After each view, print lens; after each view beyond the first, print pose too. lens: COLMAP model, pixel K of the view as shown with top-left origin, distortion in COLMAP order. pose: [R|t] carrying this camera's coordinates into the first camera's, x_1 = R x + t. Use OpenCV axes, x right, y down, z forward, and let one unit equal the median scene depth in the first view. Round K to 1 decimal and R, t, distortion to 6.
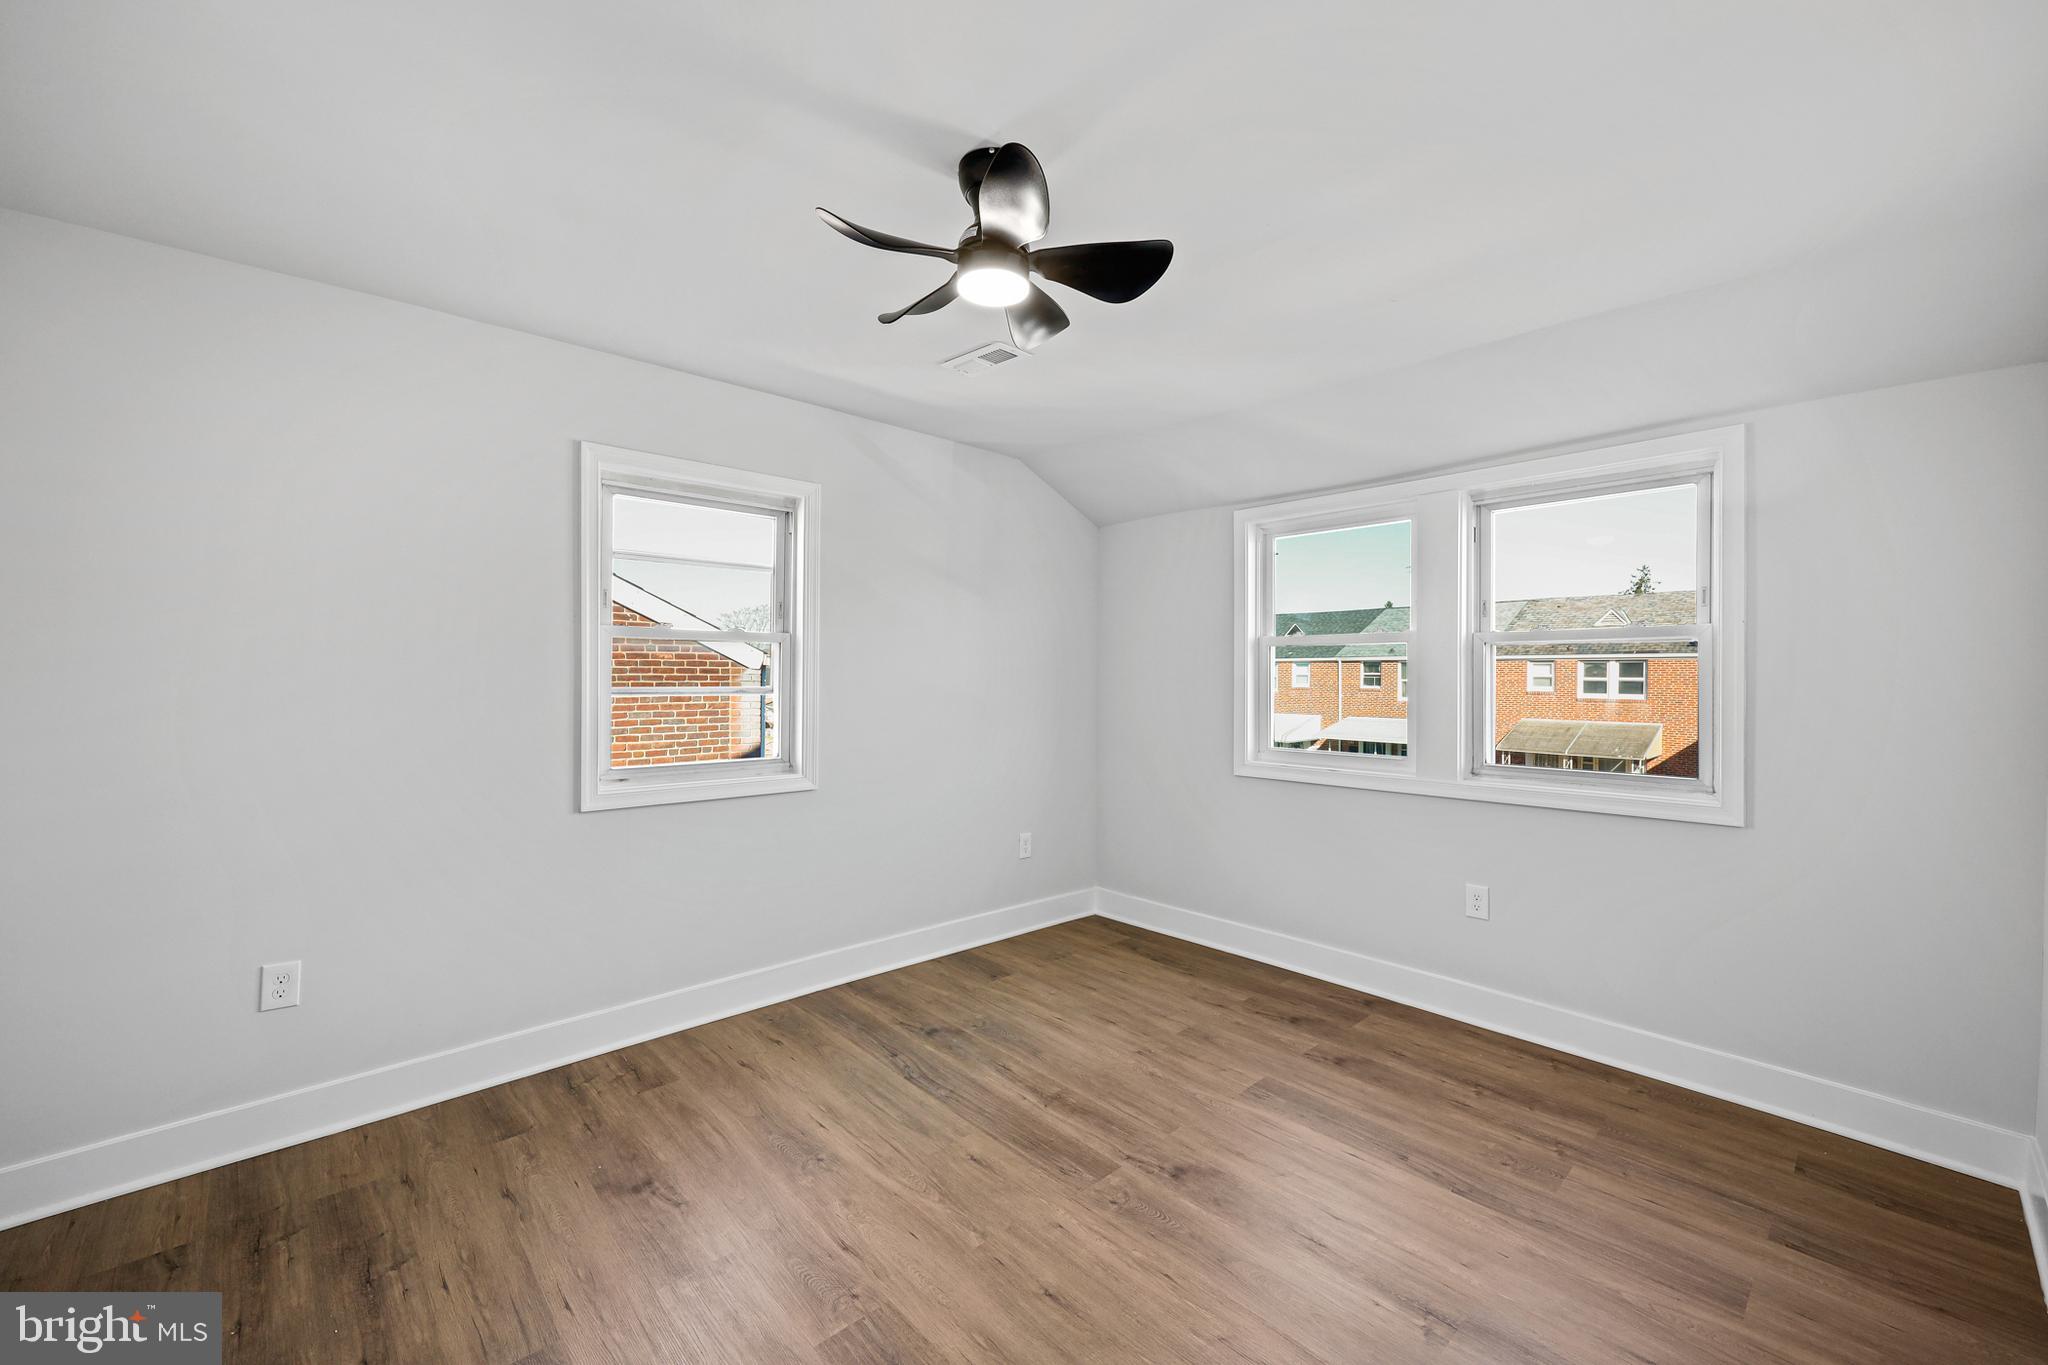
lens RADIAL K [[825.1, 0, 1021.8], [0, 825.1, 683.2], [0, 0, 1]] dist [0.000619, -0.000211]
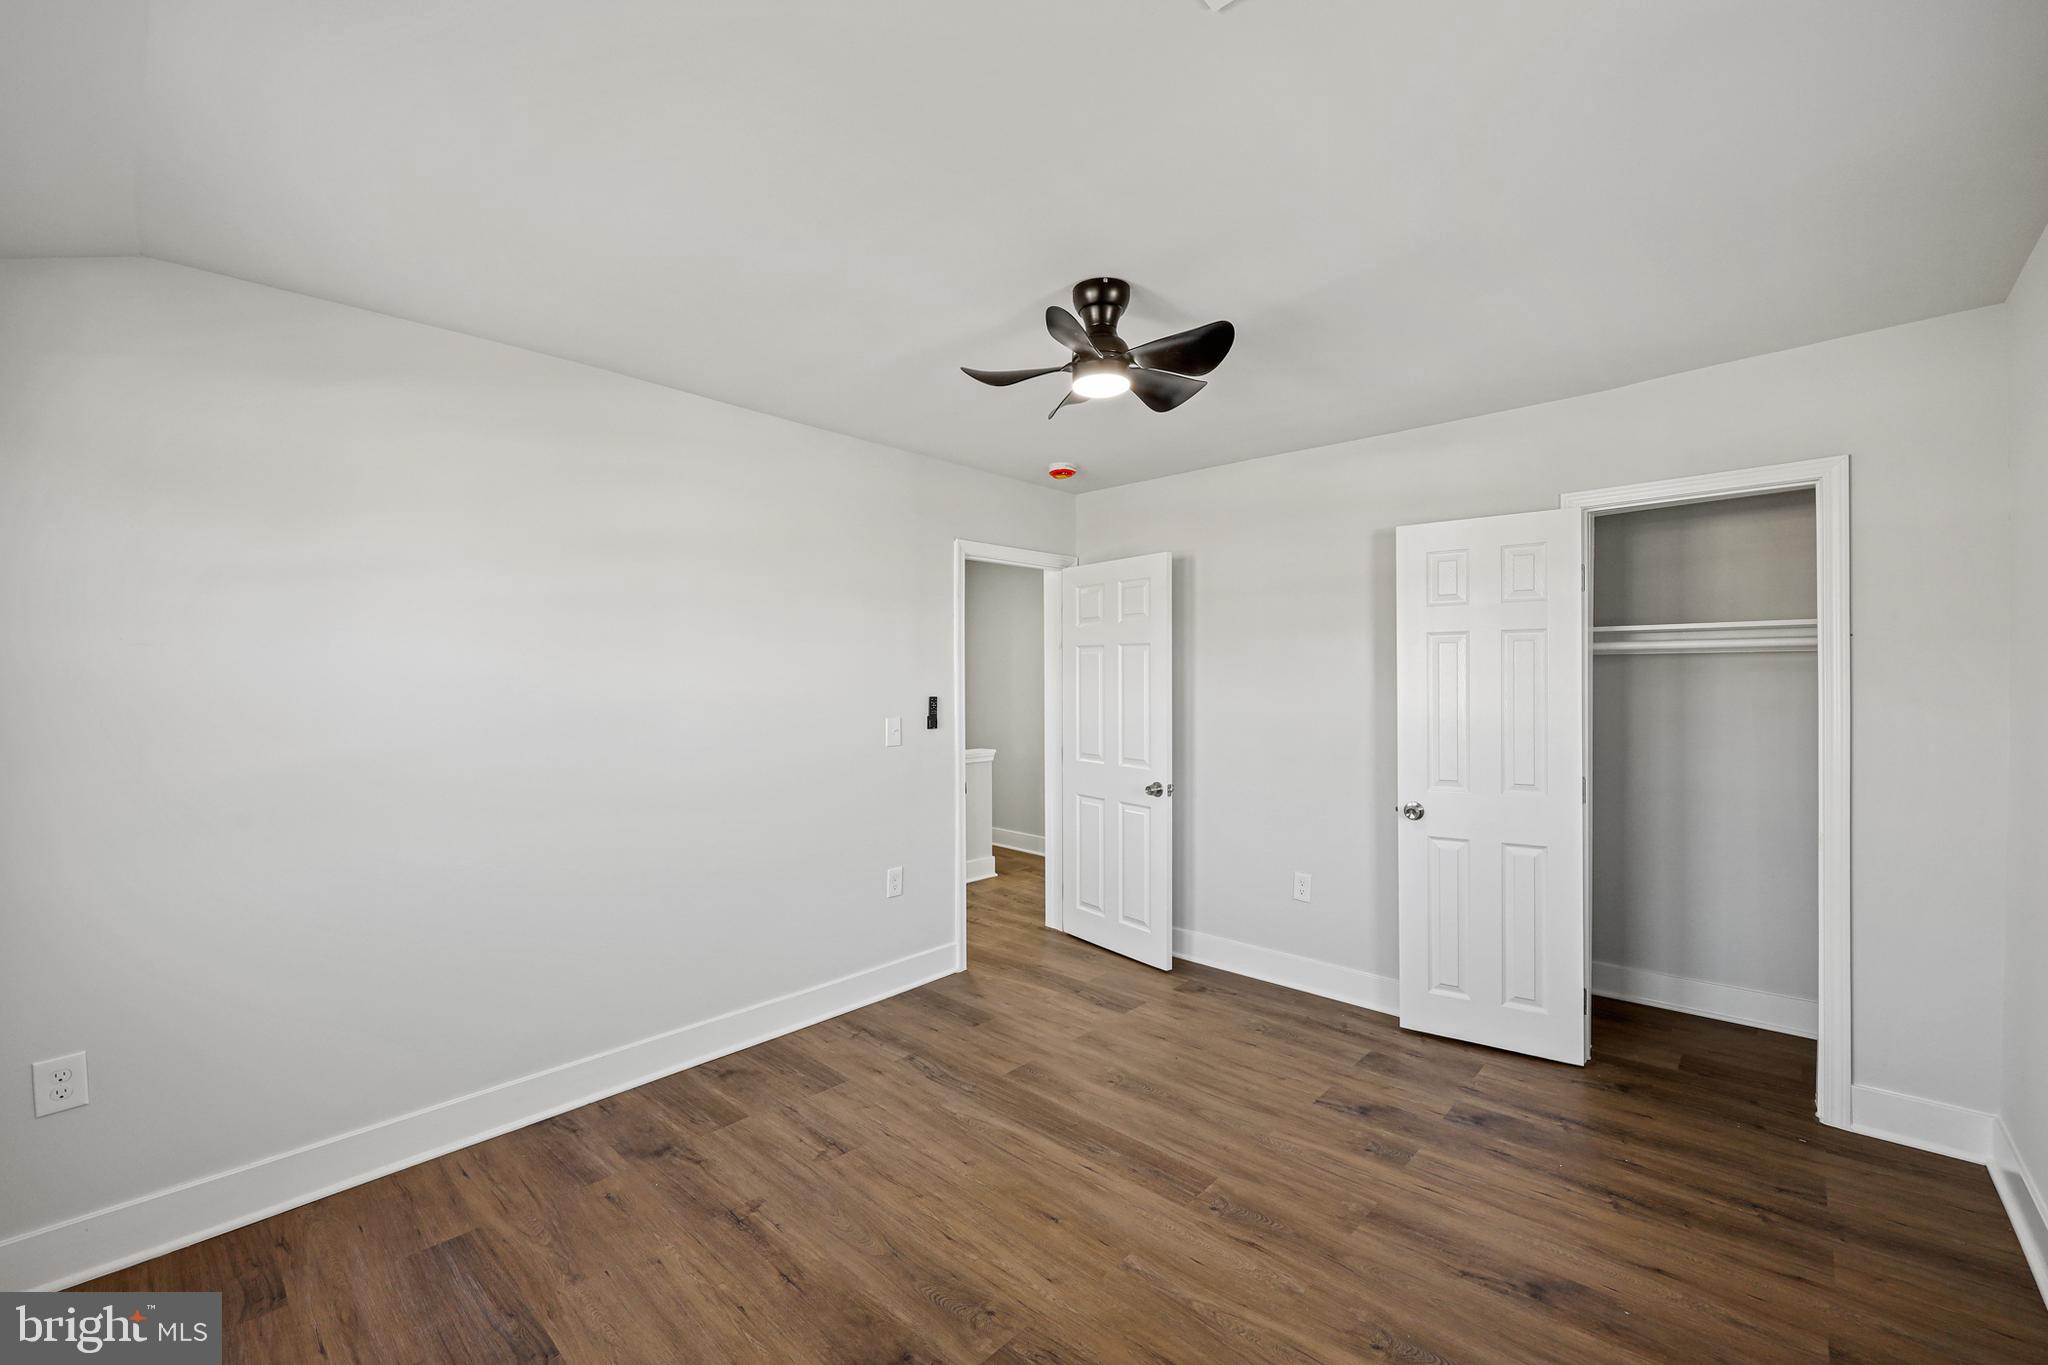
lens RADIAL K [[825.1, 0, 1021.8], [0, 825.1, 683.2], [0, 0, 1]] dist [0.000619, -0.000211]
pose [[-0.997234, -0.002798, -0.074273, 0.138119], [-0.004414, 0.999757, 0.021601, -0.040897], [0.074194, 0.021869, -0.997004, 1.765255]]
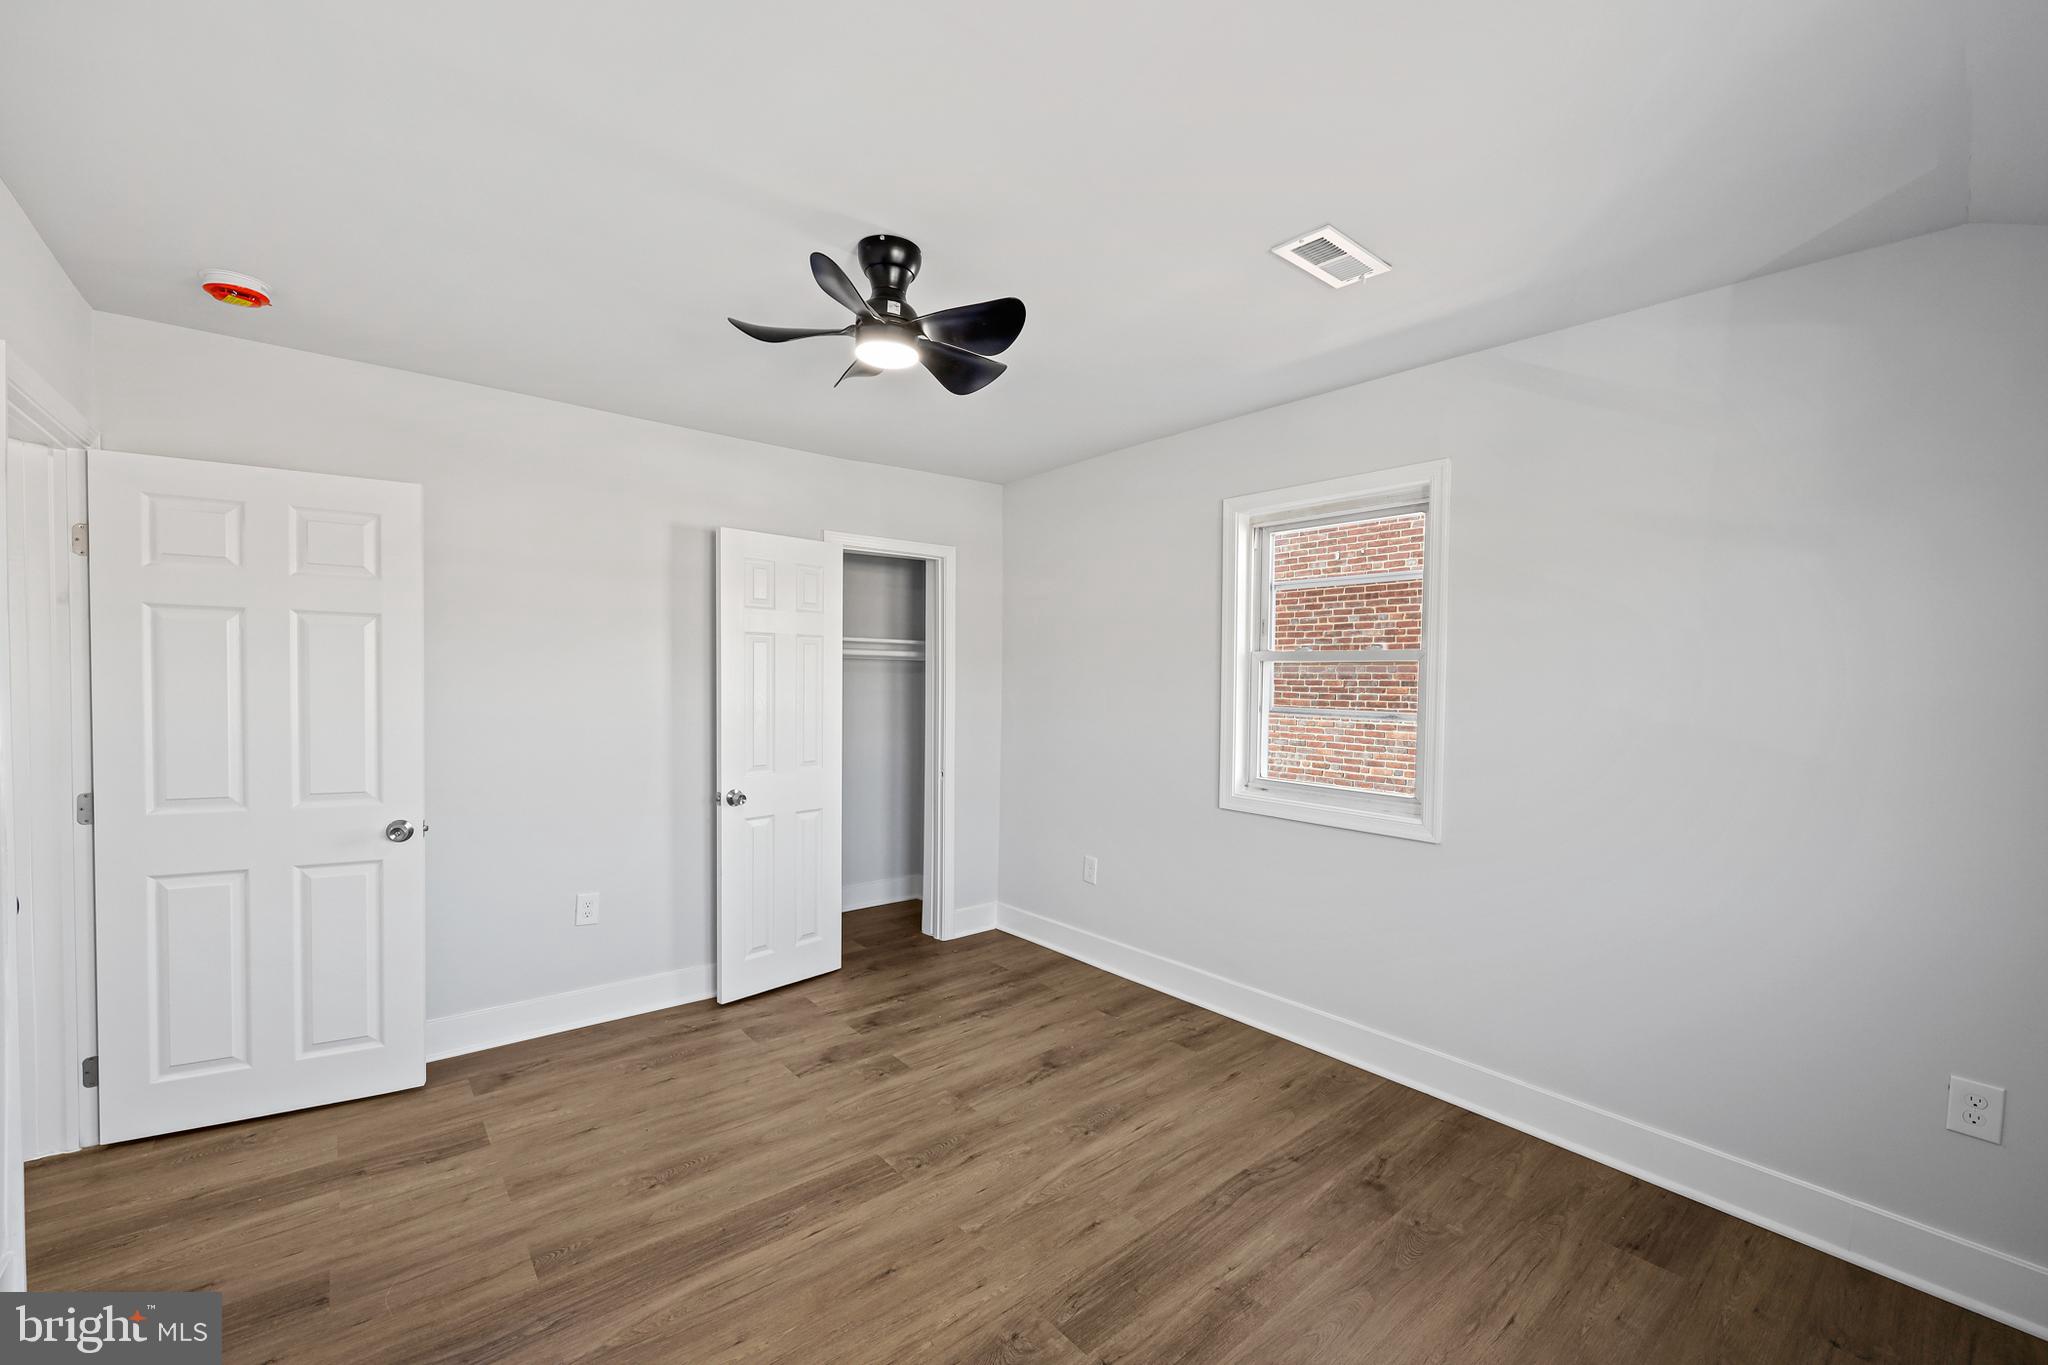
lens RADIAL K [[836.0, 0, 1029.2], [0, 836.0, 703.7], [0, 0, 1]] dist [0.000850, 0.000270]
pose [[-0.051457, 0.022208, -0.998428, 0.889922], [-0.032089, 0.999200, 0.023879, -0.020282], [0.998160, 0.033268, -0.050703, 0.992435]]
